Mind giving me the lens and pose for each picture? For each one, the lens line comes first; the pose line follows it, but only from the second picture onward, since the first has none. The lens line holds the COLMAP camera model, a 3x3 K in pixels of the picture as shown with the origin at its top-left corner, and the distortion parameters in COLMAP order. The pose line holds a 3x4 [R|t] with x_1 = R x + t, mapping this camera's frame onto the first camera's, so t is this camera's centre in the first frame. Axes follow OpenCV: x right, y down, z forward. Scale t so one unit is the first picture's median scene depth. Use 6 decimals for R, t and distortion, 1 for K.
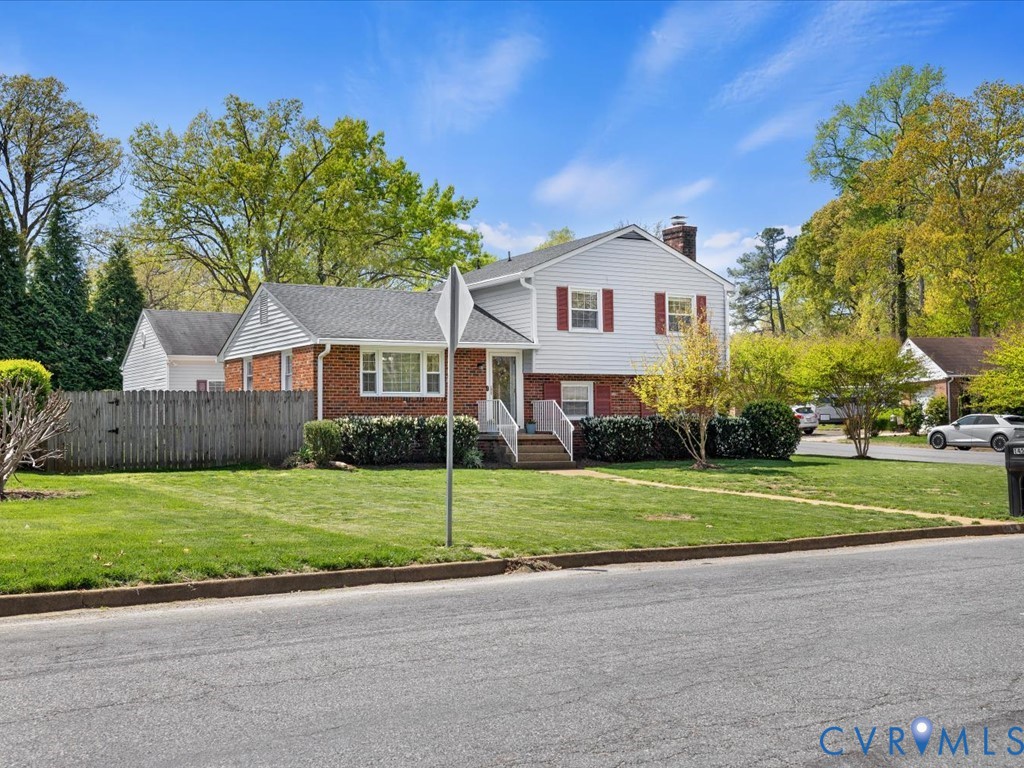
lens RADIAL K [[1073.6, 0, 529.6], [0, 1073.6, 390.4], [0, 0, 1]] dist [0.001511, -0.015669]
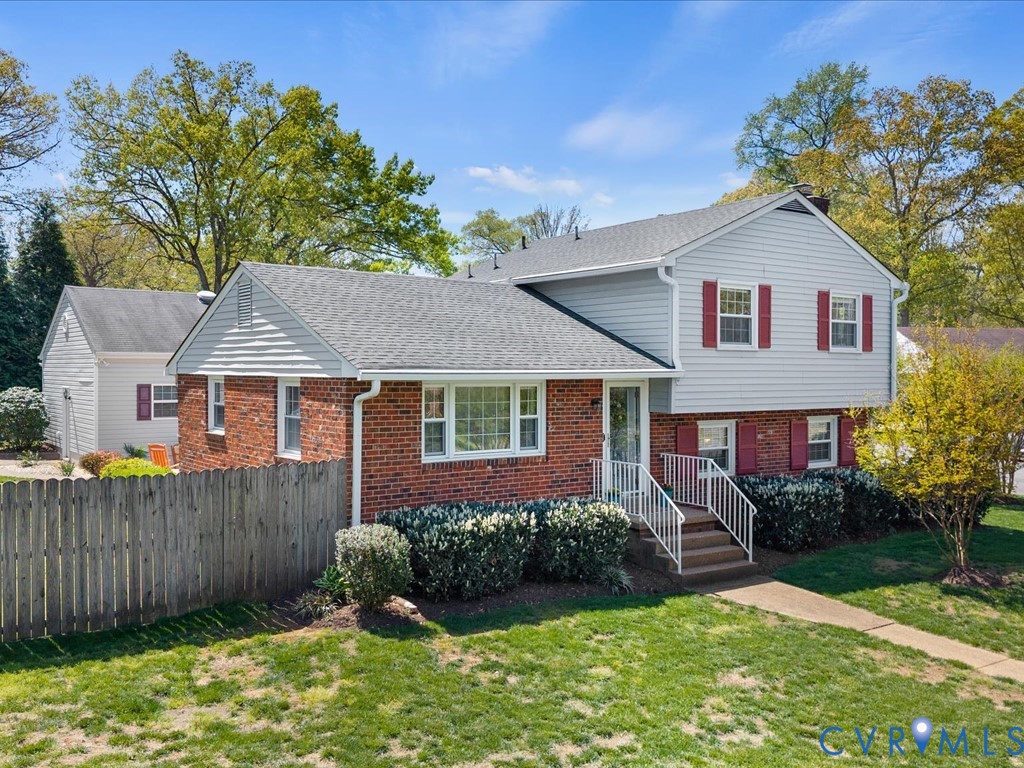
lens RADIAL K [[880.7, 0, 519.2], [0, 880.7, 381.0], [0, 0, 1]] dist [0.127317, -0.246886]
pose [[0.995233, 0.013539, 0.096580, -0.135704], [-0.017346, 0.999101, 0.038694, -0.053223], [-0.095969, -0.040185, 0.994573, 0.458087]]
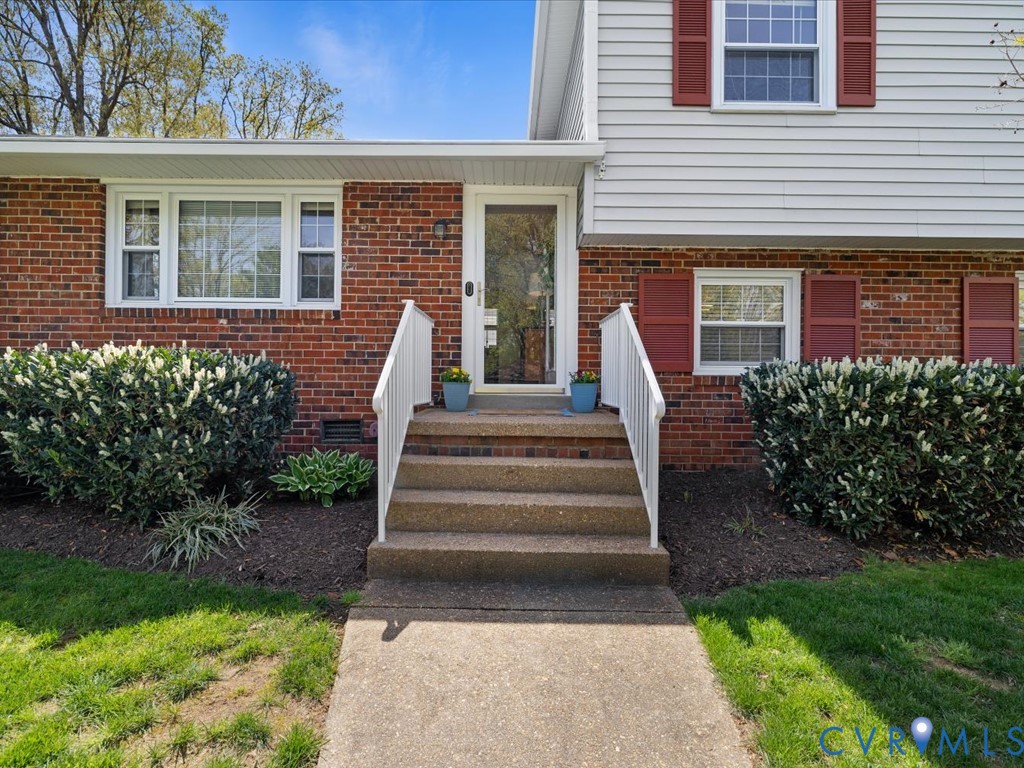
lens RADIAL K [[492.5, 0, 514.3], [0, 492.5, 380.8], [0, 0, 1]] dist [-0.001217, -0.000239]
pose [[0.864318, 0.015685, -0.502702, 0.060590], [-0.001692, 0.999599, 0.028279, 0.024827], [0.502944, -0.023592, 0.863997, 0.821439]]
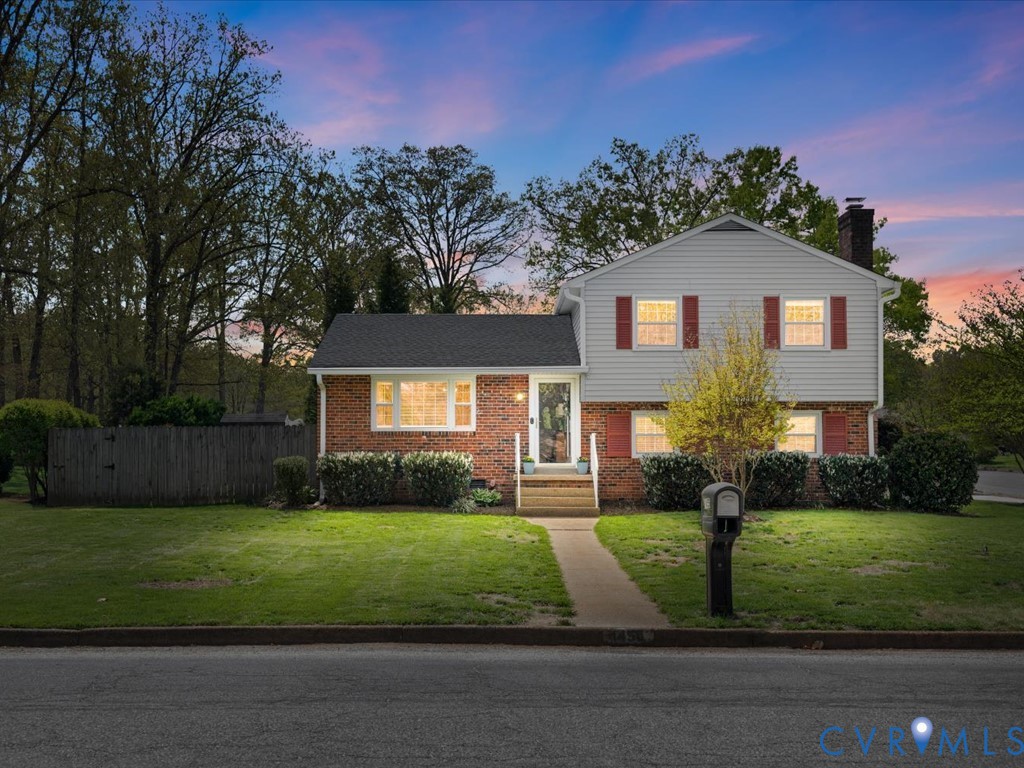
lens RADIAL K [[1073.6, 0, 529.6], [0, 1073.6, 390.4], [0, 0, 1]] dist [0.001511, -0.015669]
pose [[0.873683, -0.029120, -0.485623, 0.359822], [0.009017, 0.999005, -0.043682, 0.010938], [0.486411, 0.033785, 0.873076, 0.242005]]
